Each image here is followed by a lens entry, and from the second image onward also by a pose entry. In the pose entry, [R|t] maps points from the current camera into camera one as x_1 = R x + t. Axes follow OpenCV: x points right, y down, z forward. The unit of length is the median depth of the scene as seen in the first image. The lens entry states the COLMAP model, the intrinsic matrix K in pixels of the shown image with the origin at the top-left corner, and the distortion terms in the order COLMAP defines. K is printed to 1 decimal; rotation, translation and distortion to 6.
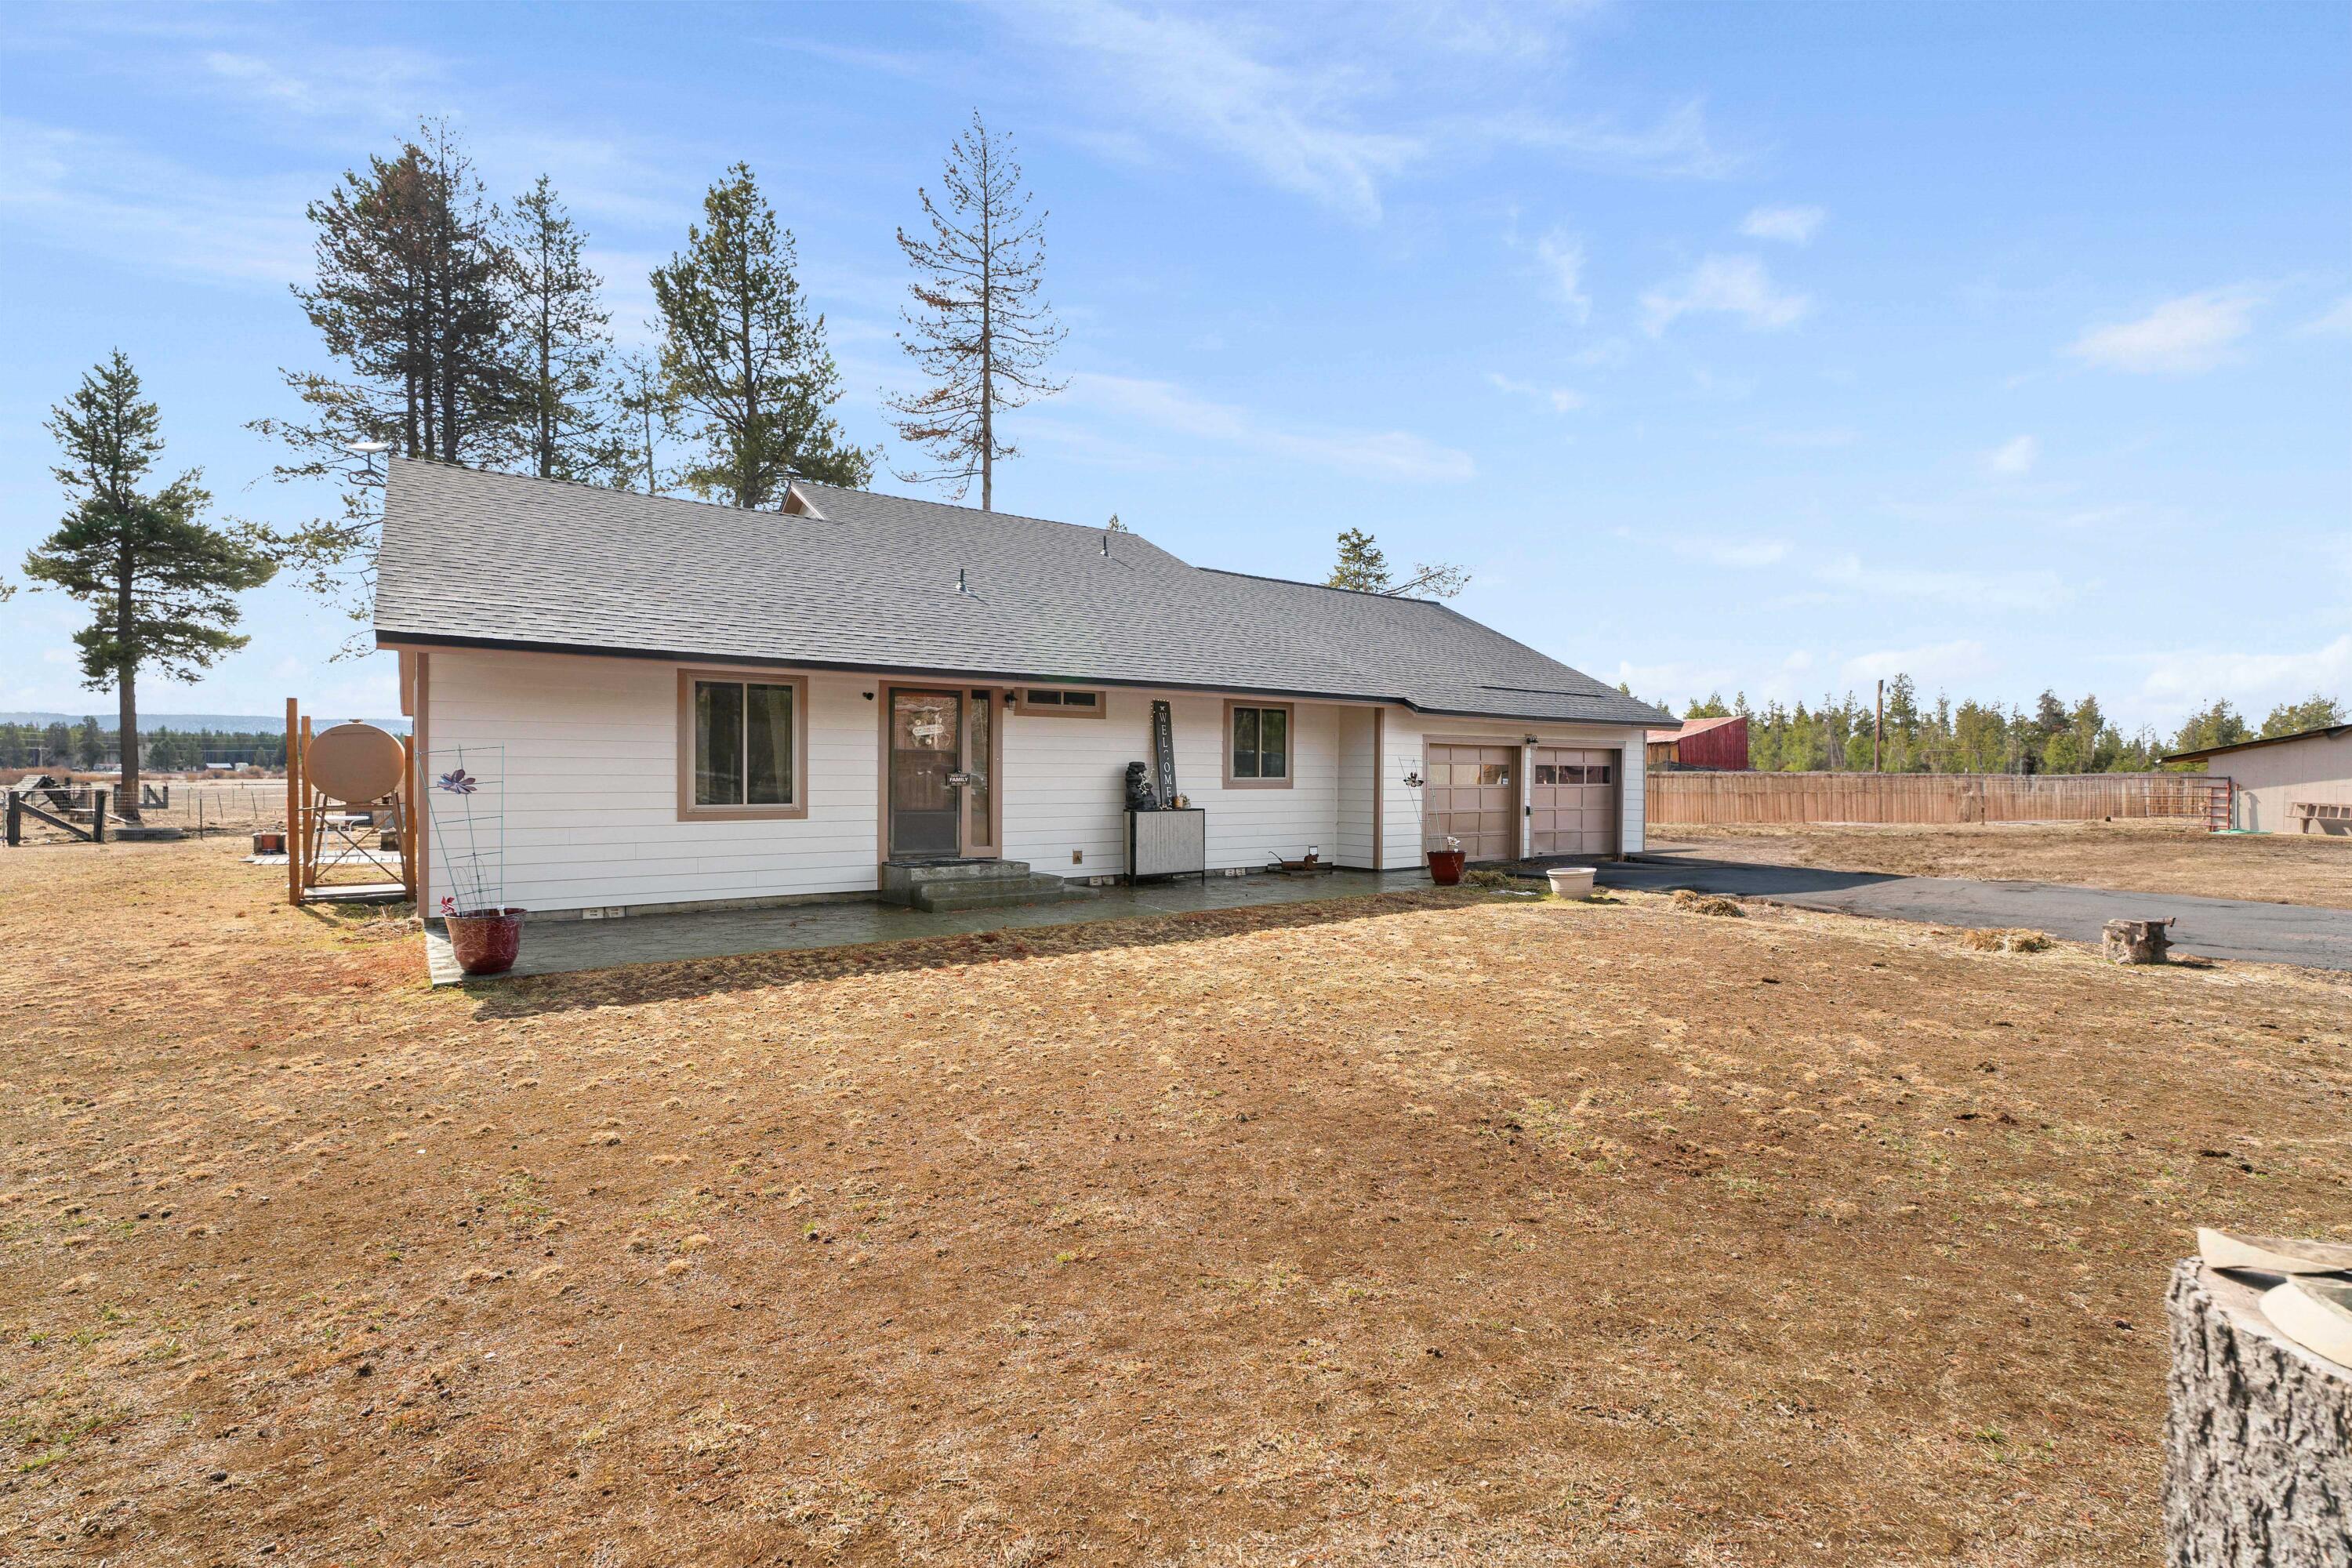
lens RADIAL K [[1064.0, 0, 1162.2], [0, 1064.0, 800.1], [0, 0, 1]] dist [0.002111, 0.001192]
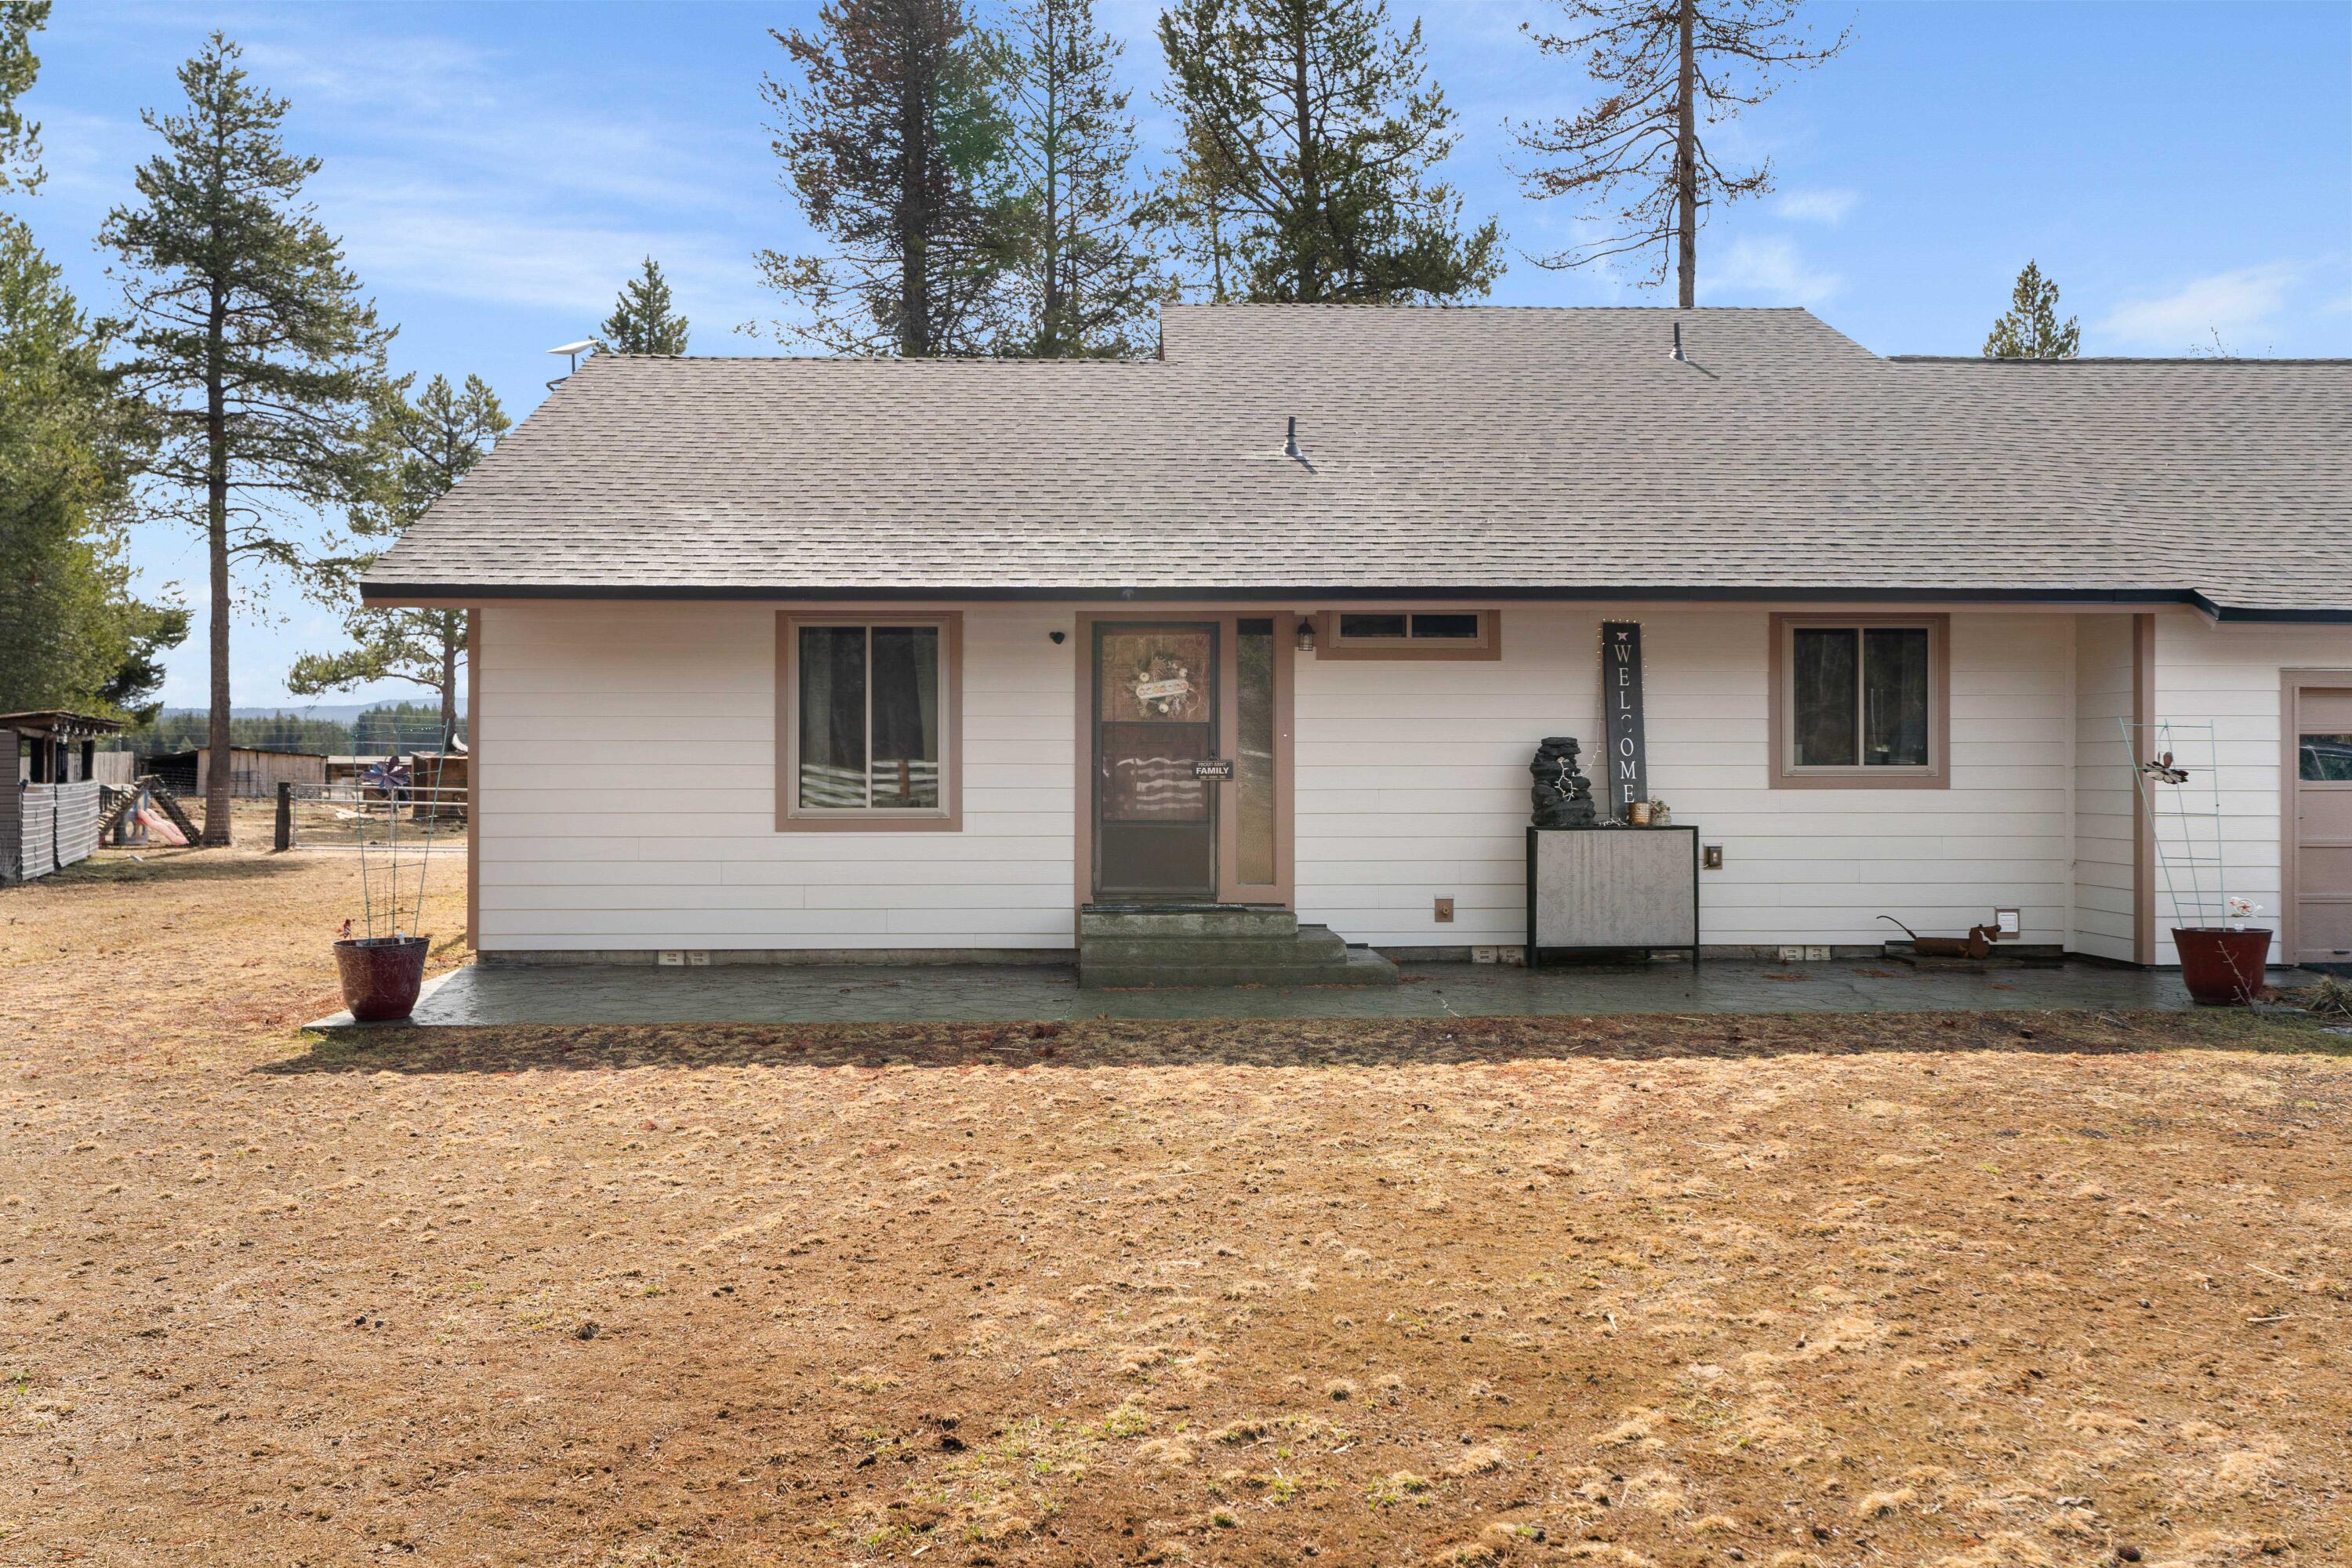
lens RADIAL K [[1834.1, 0, 1175.8], [0, 1834.1, 760.9], [0, 0, 1]] dist [0.001396, 0.001820]
pose [[0.832931, -0.006413, -0.553340, 0.329953], [-0.010477, 0.999571, -0.027356, 0.003380], [0.553278, 0.028583, 0.832506, 0.121405]]
